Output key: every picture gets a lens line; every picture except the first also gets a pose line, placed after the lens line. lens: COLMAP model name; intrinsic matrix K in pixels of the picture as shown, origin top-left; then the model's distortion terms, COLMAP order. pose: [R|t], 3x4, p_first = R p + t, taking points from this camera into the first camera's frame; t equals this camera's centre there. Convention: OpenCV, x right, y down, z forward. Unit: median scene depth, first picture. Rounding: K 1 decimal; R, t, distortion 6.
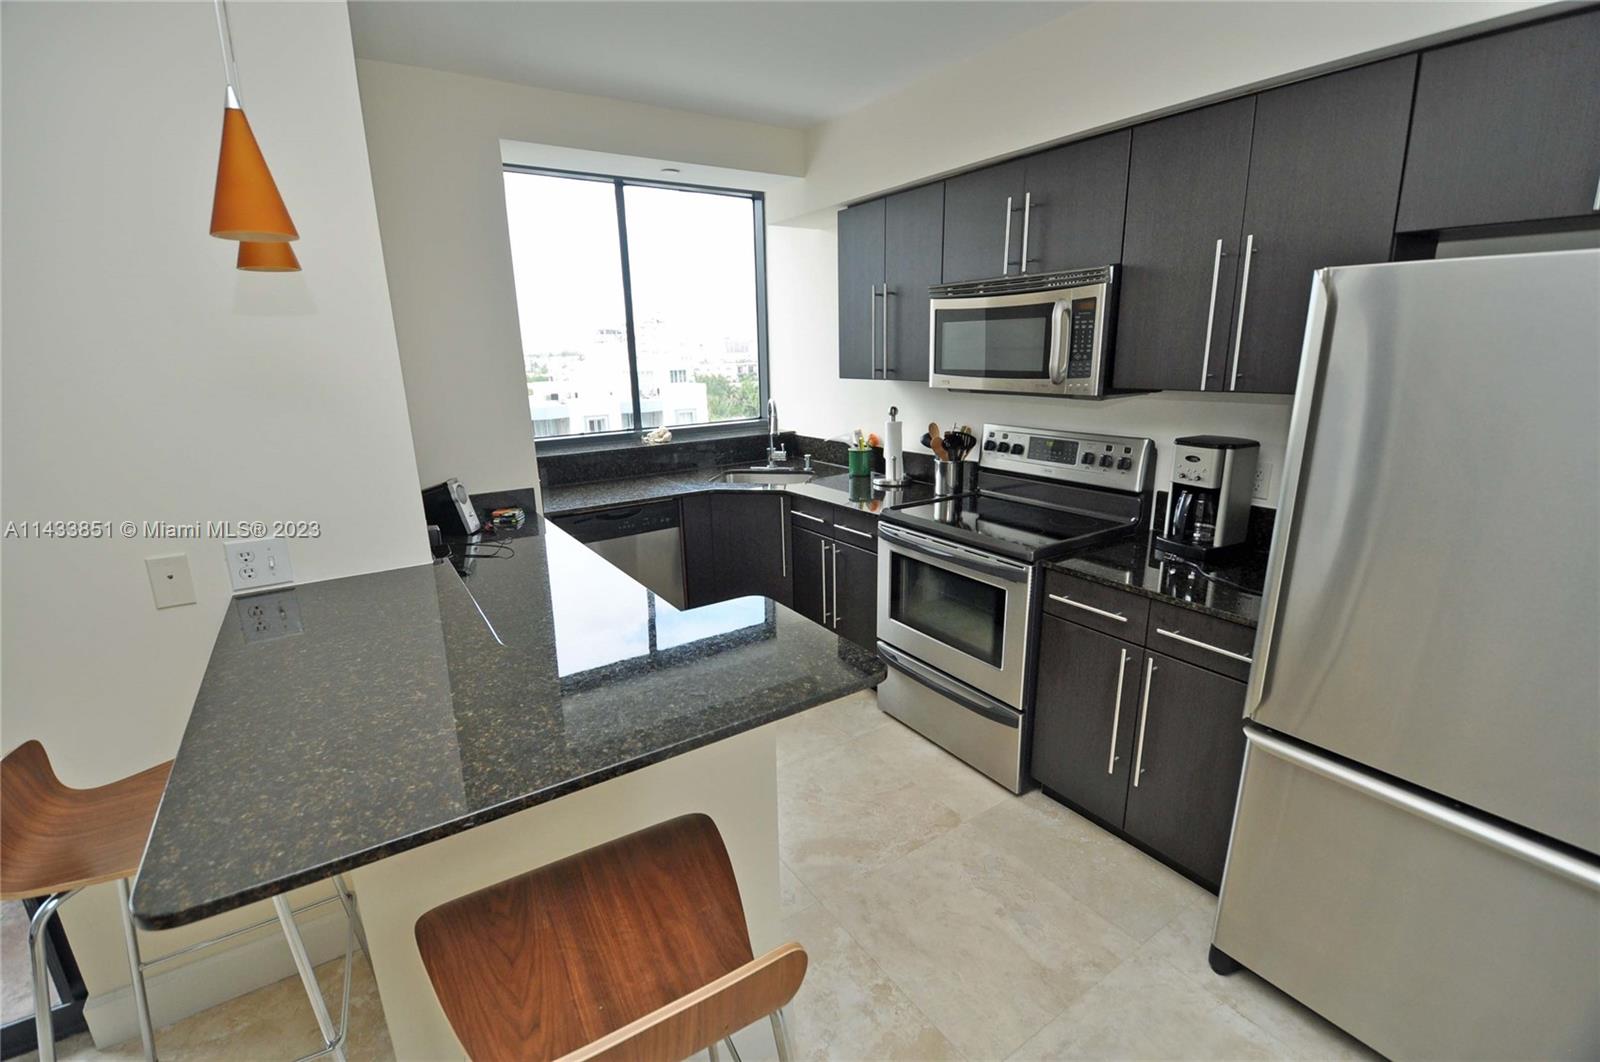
lens RADIAL K [[696.6, 0, 787.7], [0, 696.6, 527.0], [0, 0, 1]] dist [0.011097, -0.019629]
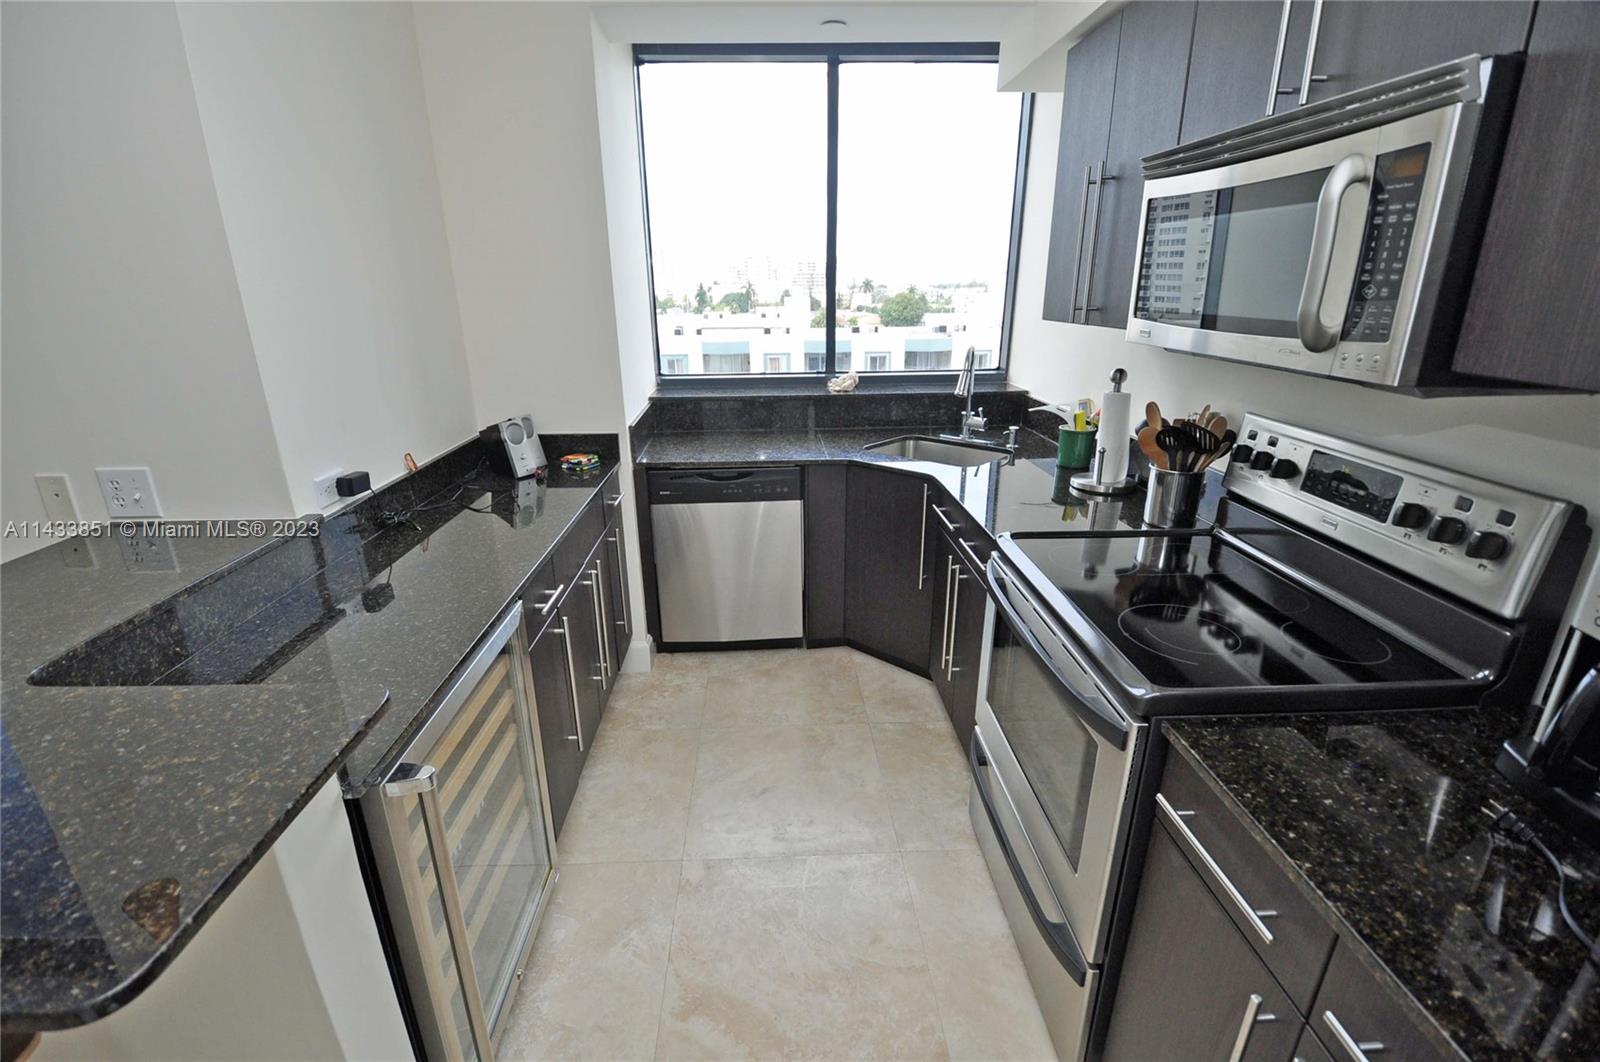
lens RADIAL K [[696.6, 0, 792.5], [0, 696.6, 526.4], [0, 0, 1]] dist [0.011097, -0.019629]
pose [[0.857014, 0.183140, -0.481651, 0.271740], [-0.139520, 0.982267, 0.125239, -0.083349], [0.496046, -0.040131, 0.867368, 0.353027]]
